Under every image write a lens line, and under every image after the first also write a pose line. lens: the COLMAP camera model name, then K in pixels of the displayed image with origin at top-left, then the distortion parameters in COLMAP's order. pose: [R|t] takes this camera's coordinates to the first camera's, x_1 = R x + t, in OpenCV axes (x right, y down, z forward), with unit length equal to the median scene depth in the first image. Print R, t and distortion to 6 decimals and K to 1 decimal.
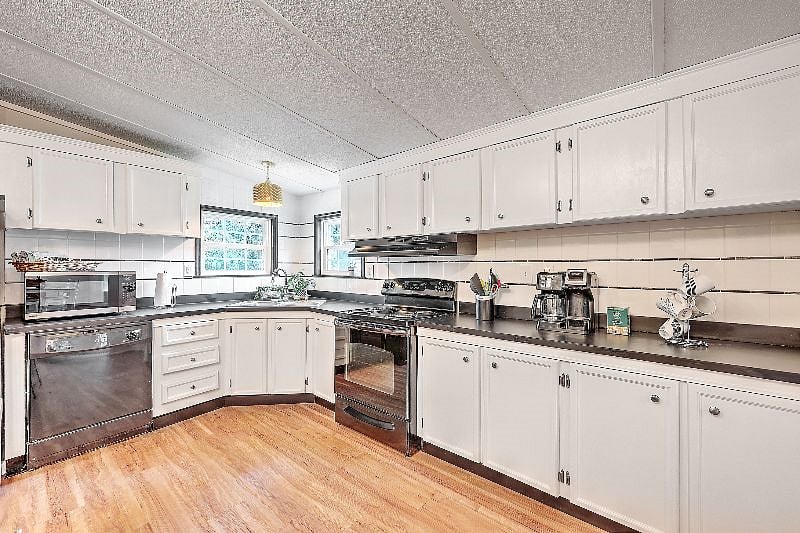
lens RADIAL K [[320.4, 0, 400.0], [0, 320.4, 266.5], [0, 0, 1]] dist [-0.001266, 0.000086]
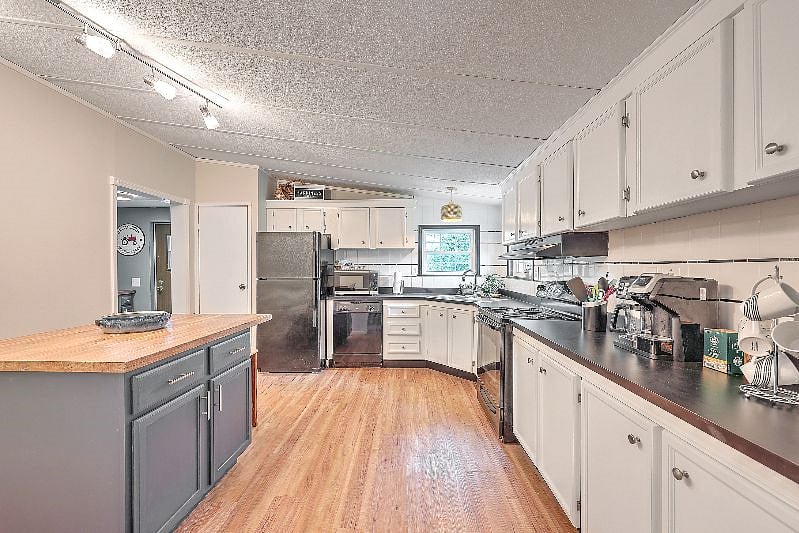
lens RADIAL K [[320.0, 0, 399.5], [0, 320.0, 266.5], [0, 0, 1]] dist [-0.001266, 0.000086]
pose [[0.624464, -0.000984, -0.781053, 0.559492], [-0.003370, 0.999987, -0.003954, -0.001687], [0.781046, 0.005101, 0.624453, 0.032526]]
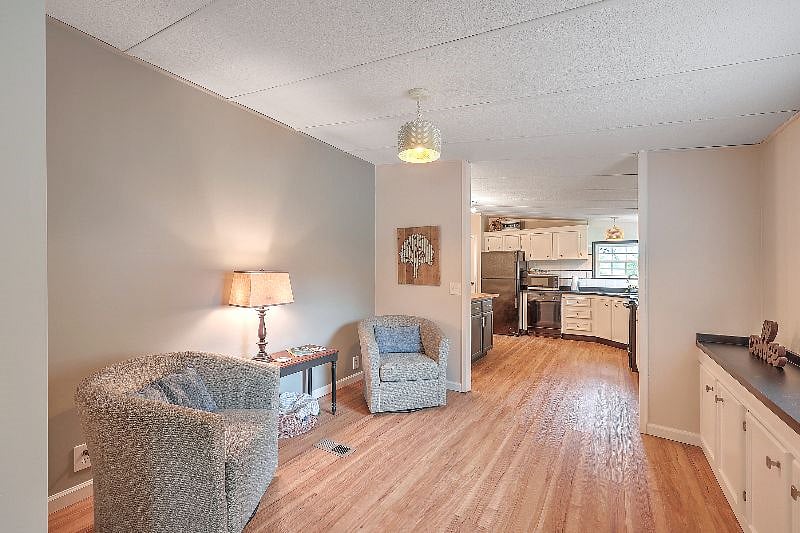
lens RADIAL K [[320.4, 0, 400.0], [0, 320.4, 266.5], [0, 0, 1]] dist [-0.001266, 0.000086]
pose [[0.094963, -0.014509, -0.995375, 1.577462], [-0.002126, 0.999889, -0.014778, -0.010730], [0.995479, 0.003519, 0.094921, -0.492652]]
